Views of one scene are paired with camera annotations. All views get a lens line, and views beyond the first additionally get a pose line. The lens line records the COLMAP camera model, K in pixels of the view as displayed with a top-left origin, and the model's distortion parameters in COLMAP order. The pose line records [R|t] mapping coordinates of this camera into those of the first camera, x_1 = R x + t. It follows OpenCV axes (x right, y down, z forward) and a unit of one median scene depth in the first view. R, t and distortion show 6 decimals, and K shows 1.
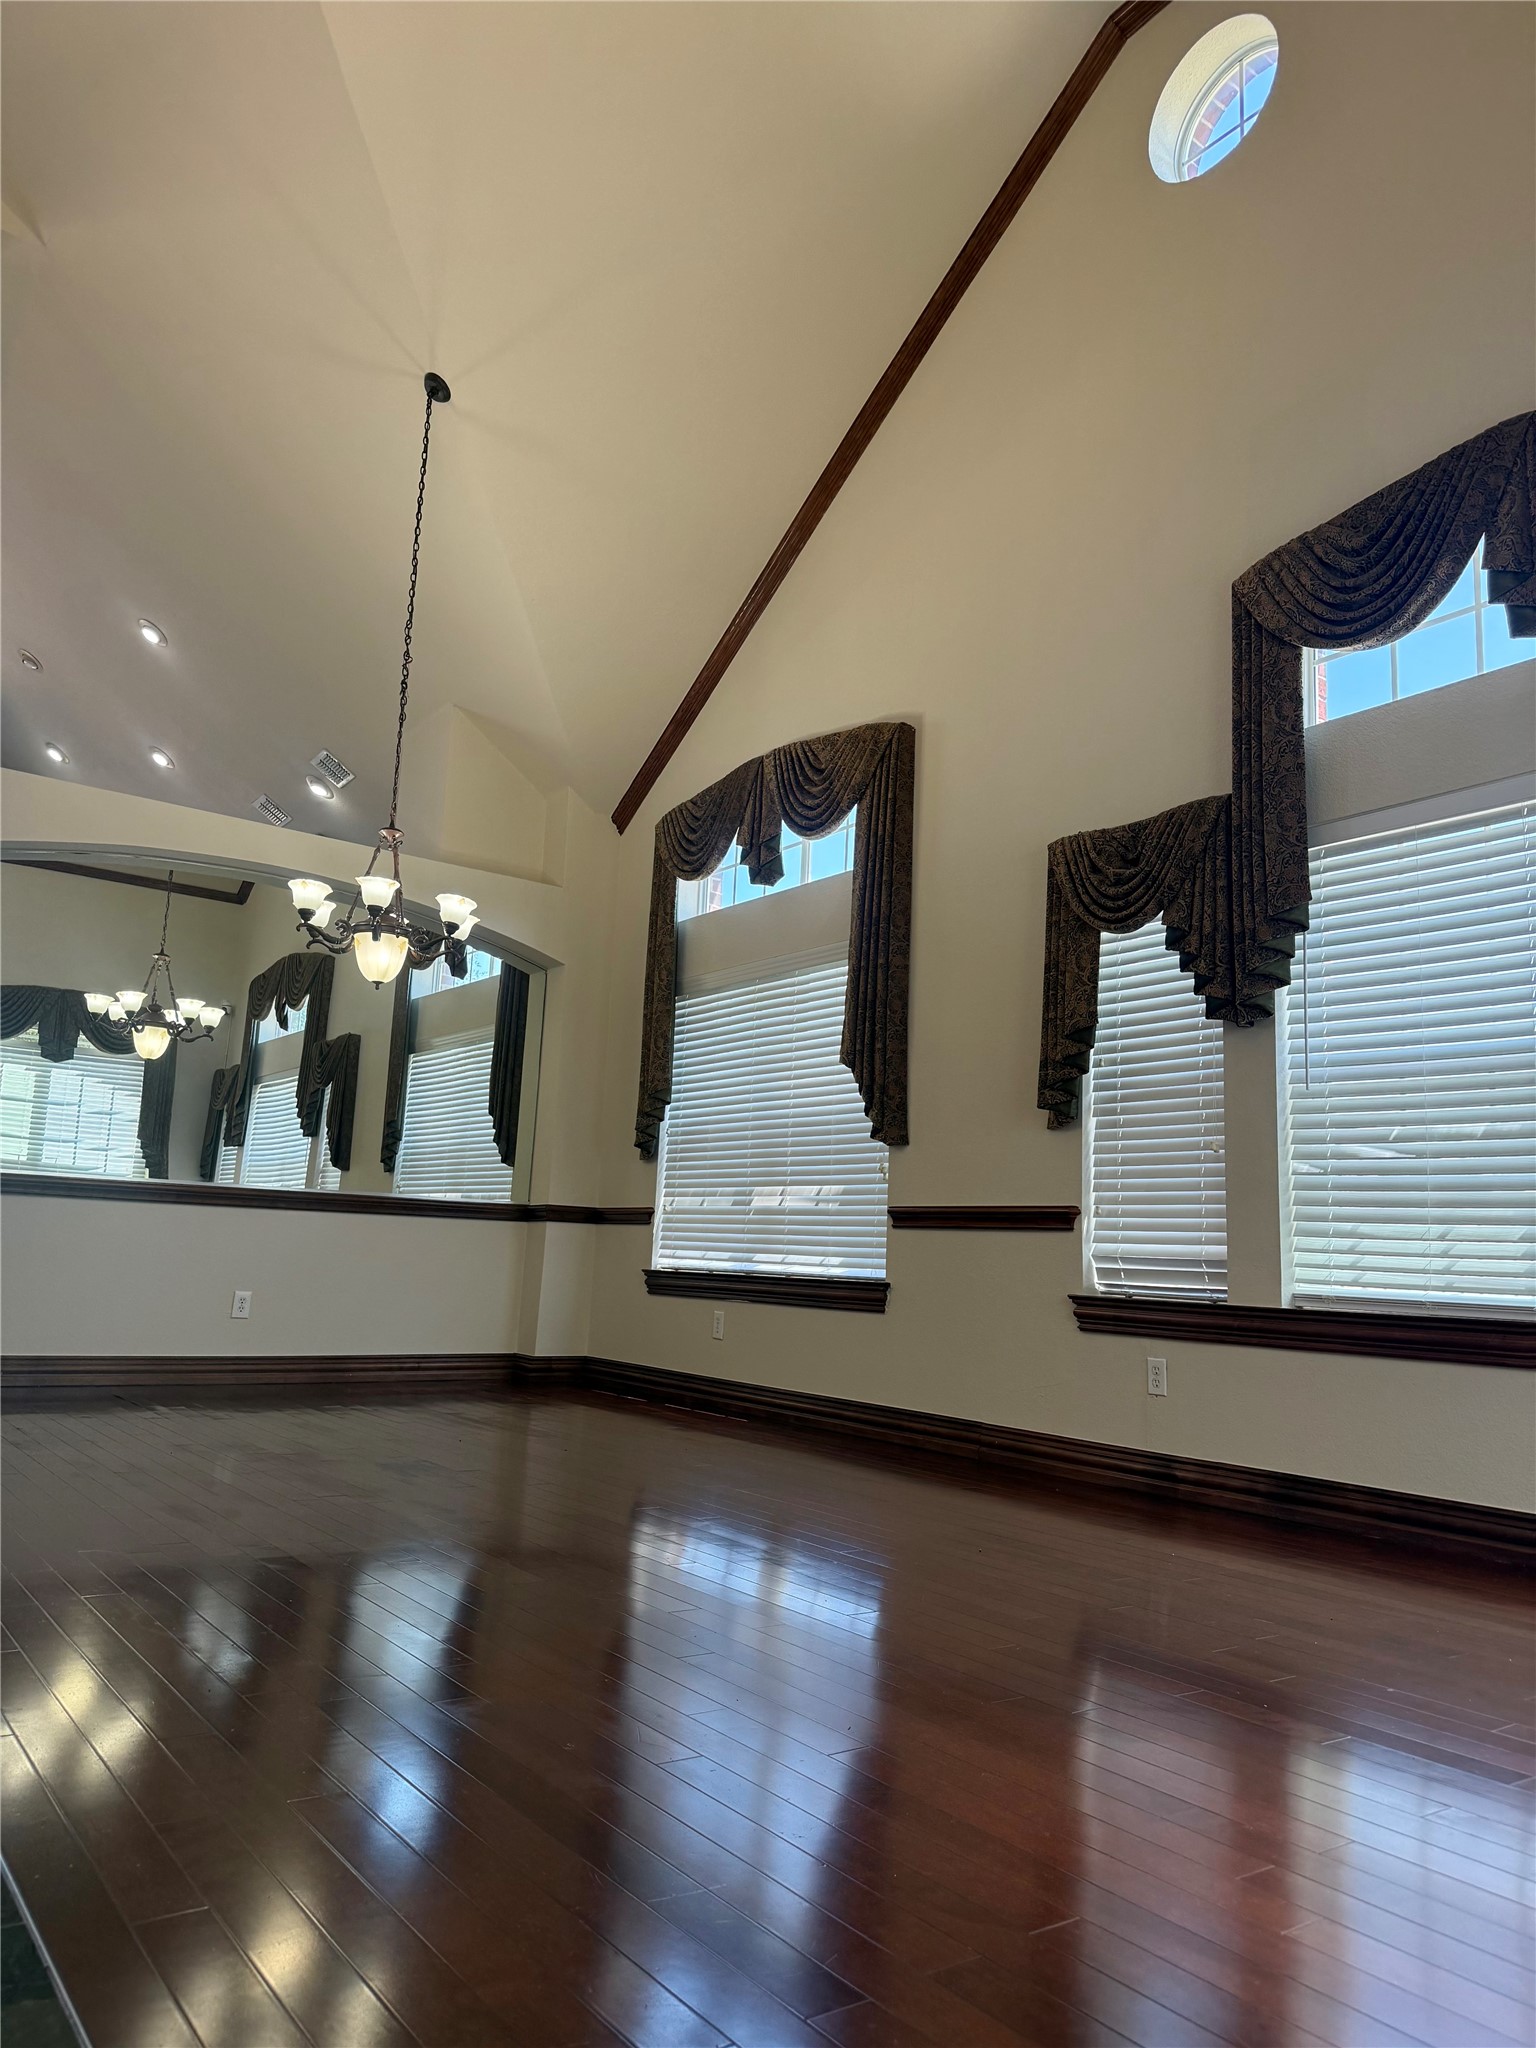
lens RADIAL K [[1429.4, 0, 771.0], [0, 1429.4, 1019.7], [0, 0, 1]] dist [0.108958, -0.146780]
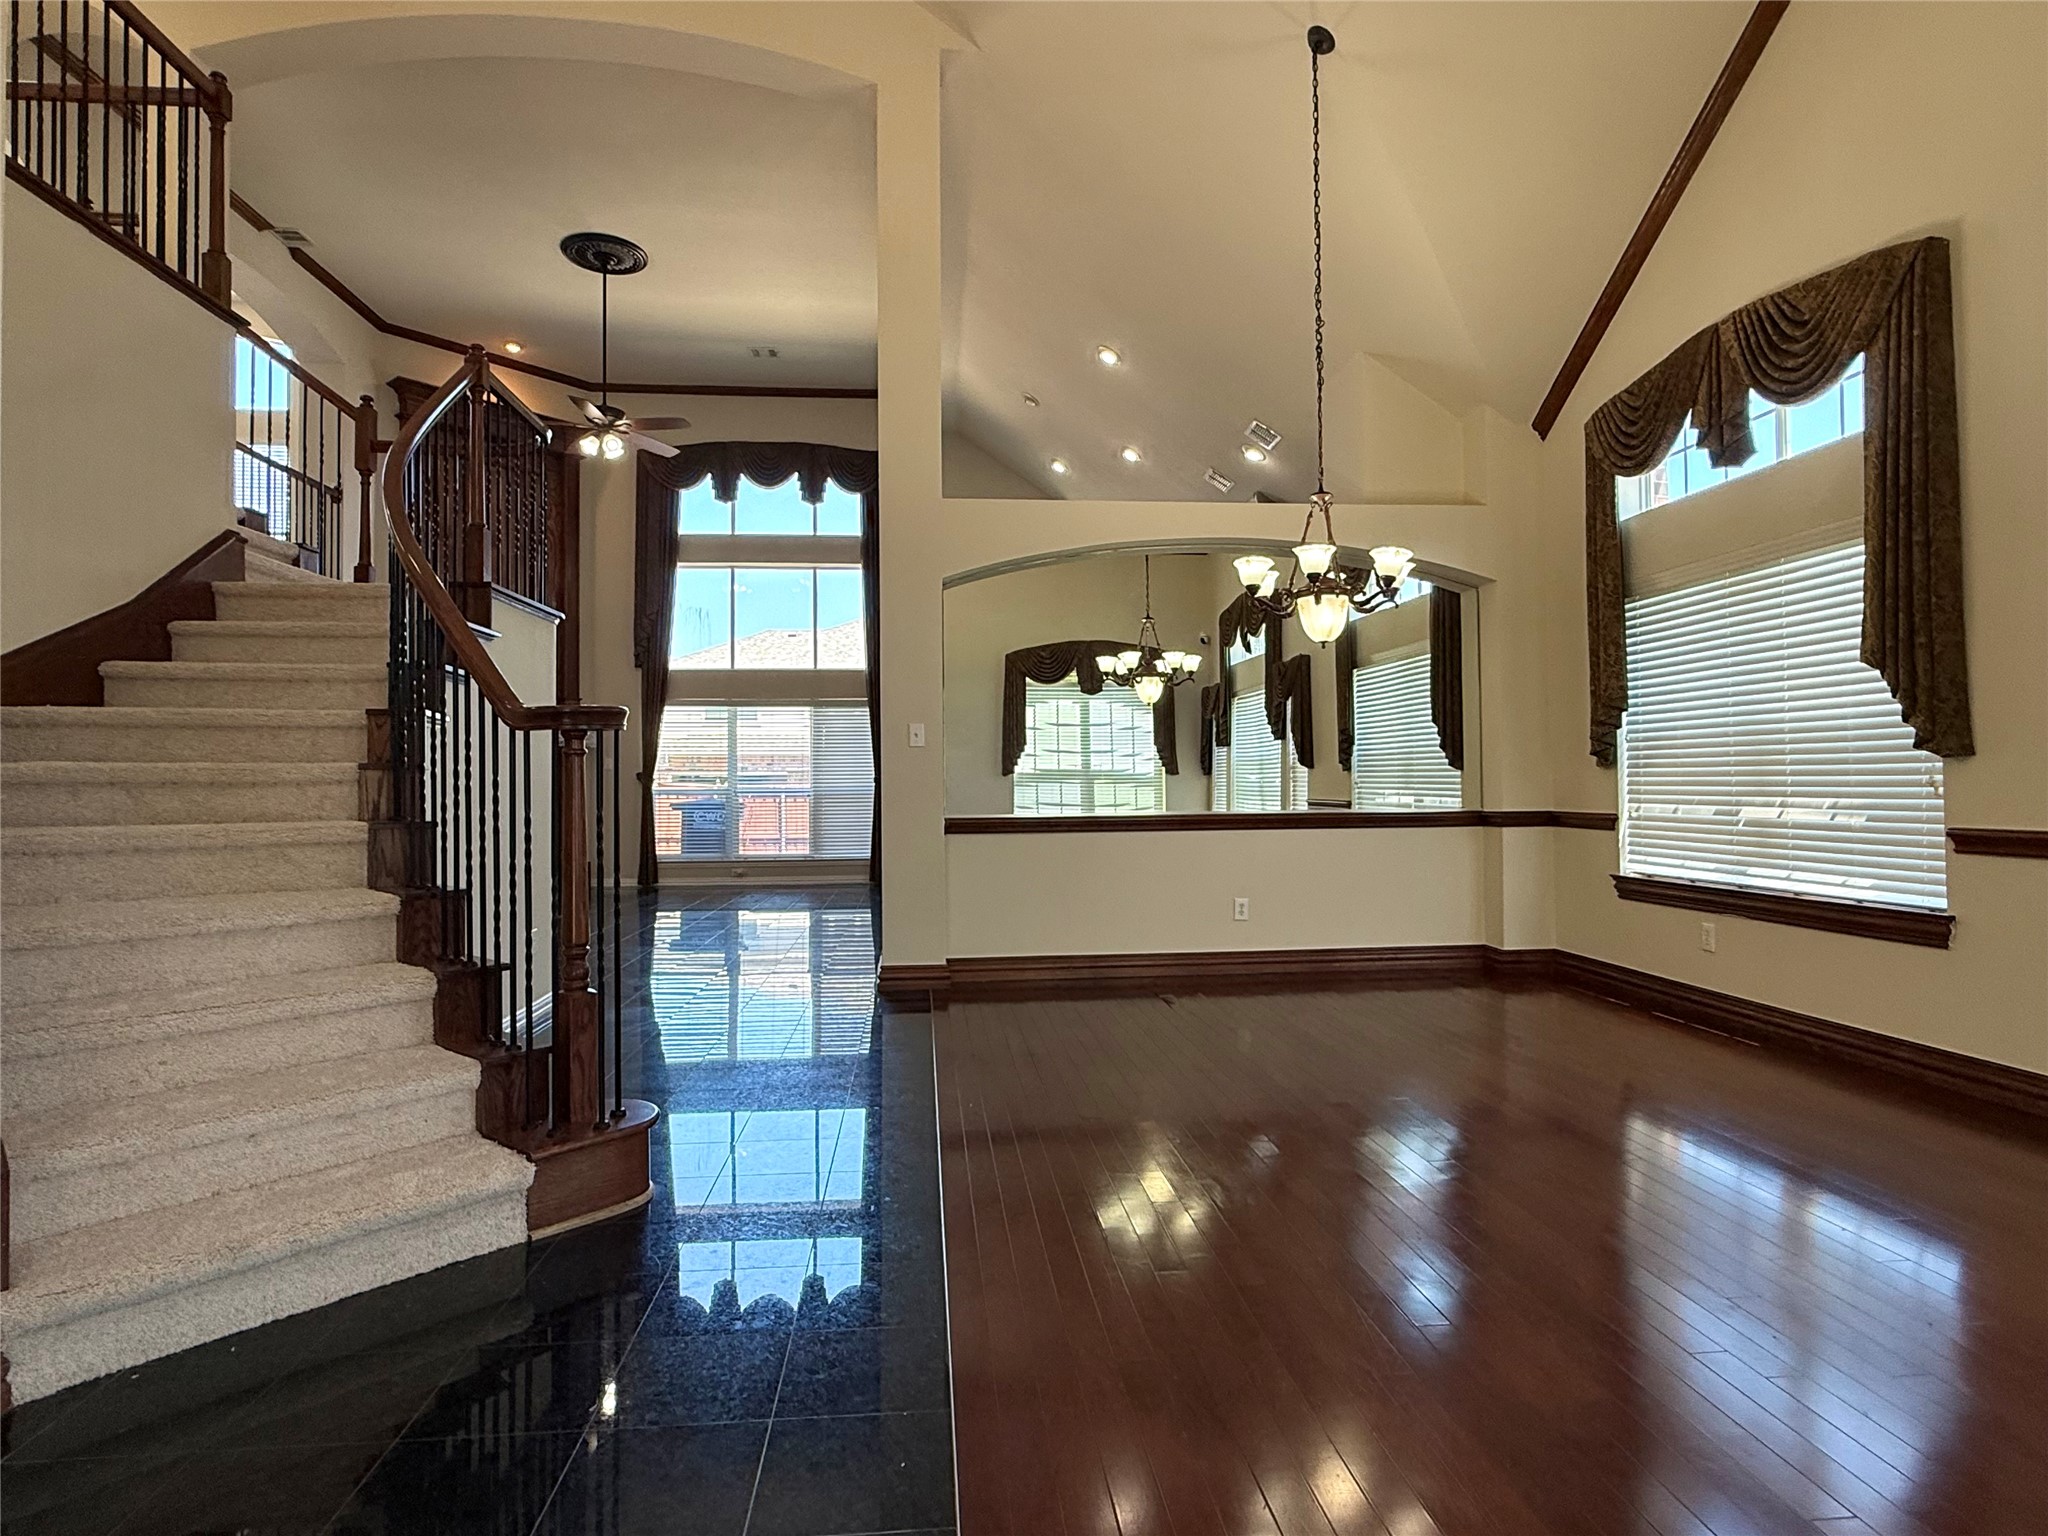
lens RADIAL K [[1114.6, 0, 1024.0], [0, 1114.6, 768.0], [0, 0, 1]] dist [0.002110, 0.000829]
pose [[0.856876, -0.065606, -0.511331, -0.036876], [0.136703, 0.985278, 0.102667, -0.037840], [0.497068, -0.157873, 0.853229, 0.132643]]
